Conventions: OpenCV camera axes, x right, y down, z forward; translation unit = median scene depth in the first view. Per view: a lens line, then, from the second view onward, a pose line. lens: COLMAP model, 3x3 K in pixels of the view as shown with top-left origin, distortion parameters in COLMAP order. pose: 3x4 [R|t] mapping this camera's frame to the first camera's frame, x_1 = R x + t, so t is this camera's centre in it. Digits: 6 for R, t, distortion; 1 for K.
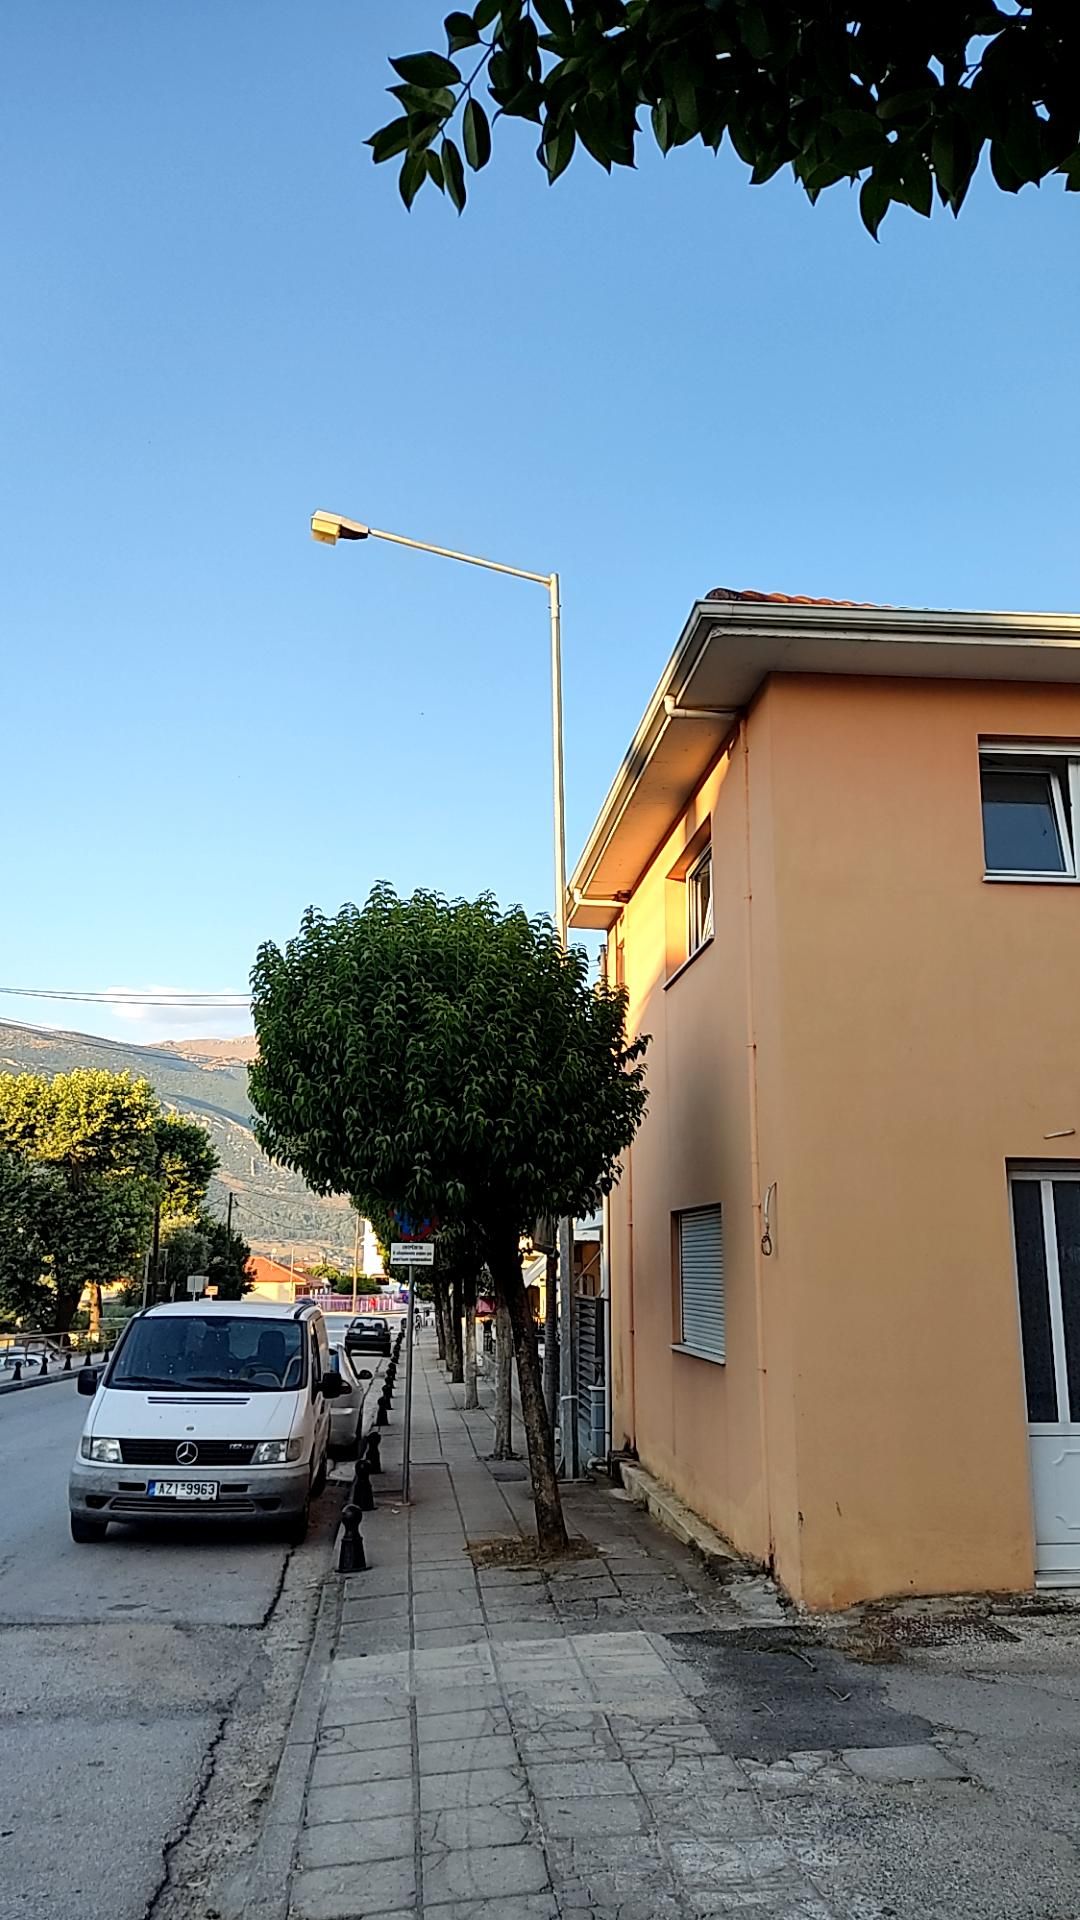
lens RADIAL K [[1353.6, 0, 471.7], [0, 1353.6, 959.8], [0, 0, 1]] dist [0.000921, -0.042469]
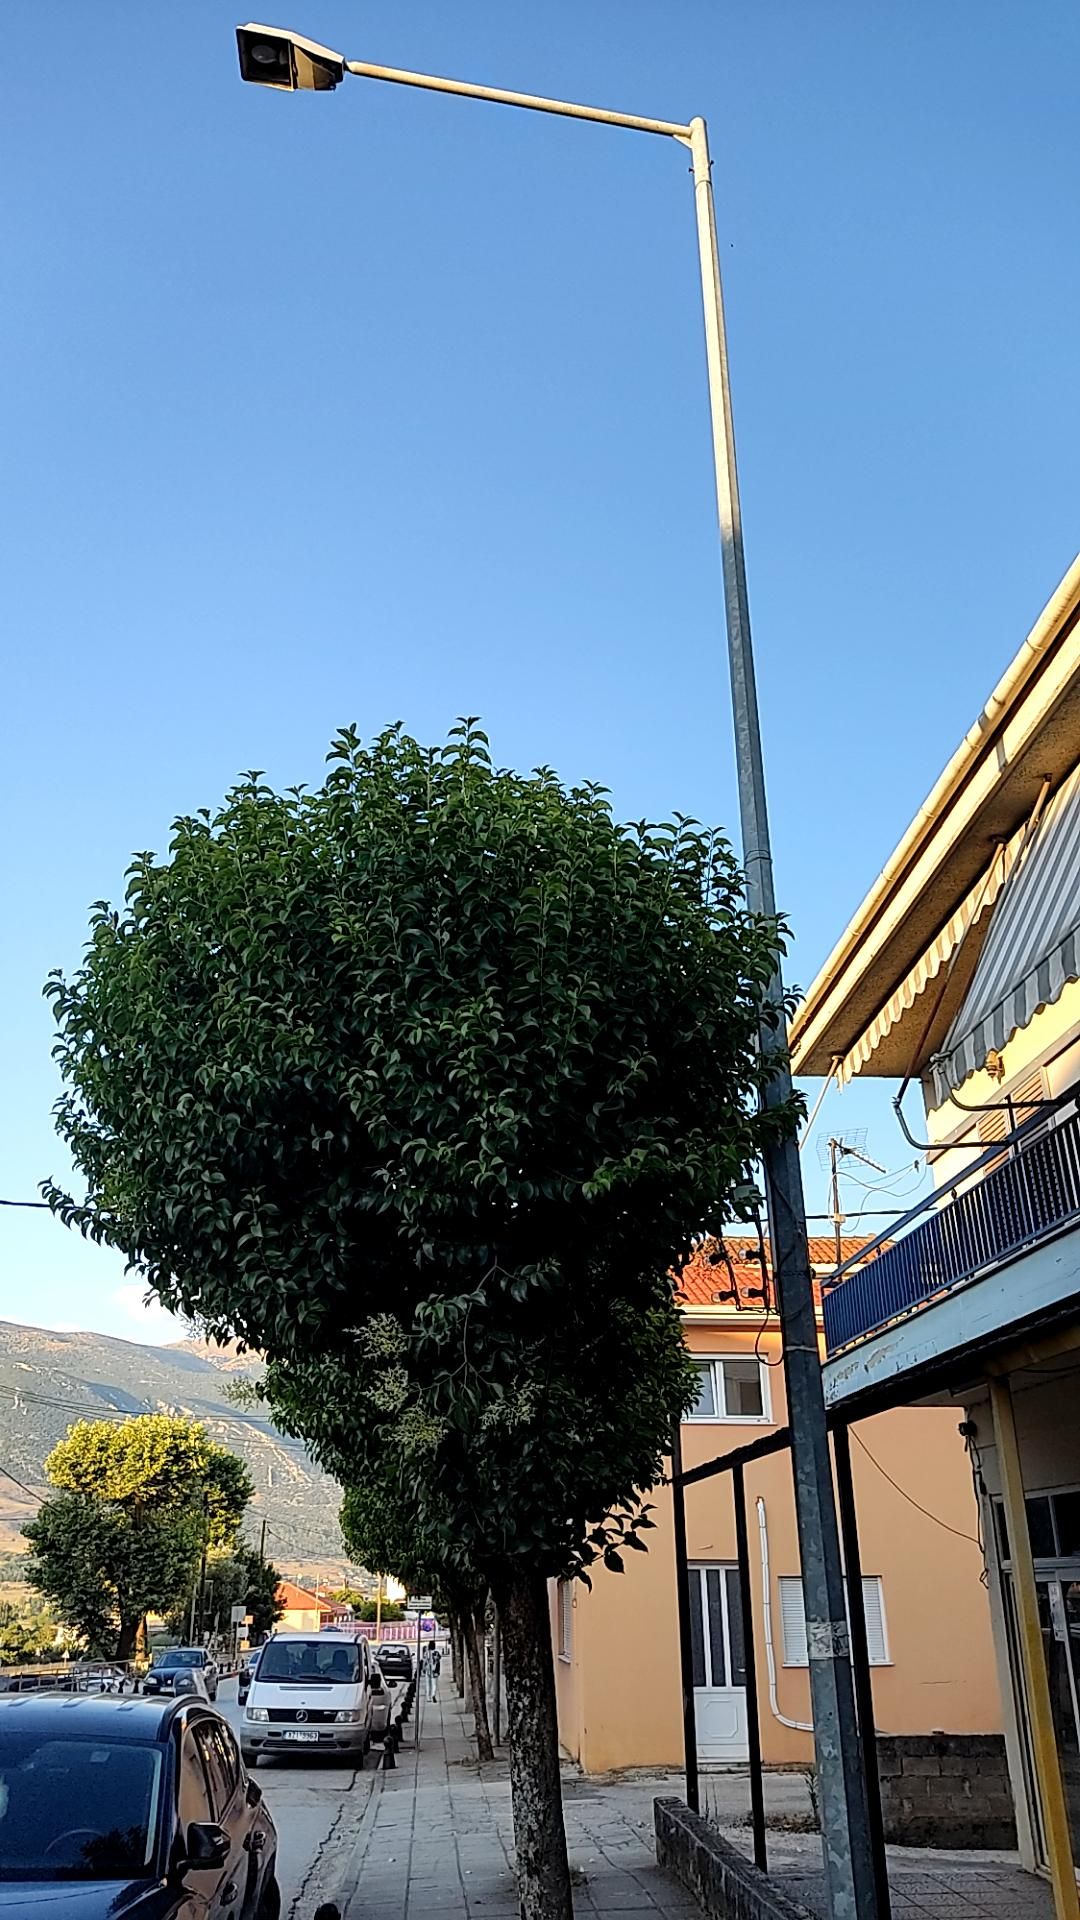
lens RADIAL K [[1353.6, 0, 471.7], [0, 1353.6, 959.8], [0, 0, 1]] dist [0.000921, -0.042469]
pose [[0.999760, -0.015642, -0.015327, 0.015190], [0.012063, 0.977475, -0.210705, -0.055331], [0.018278, 0.210470, 0.977429, -0.216352]]
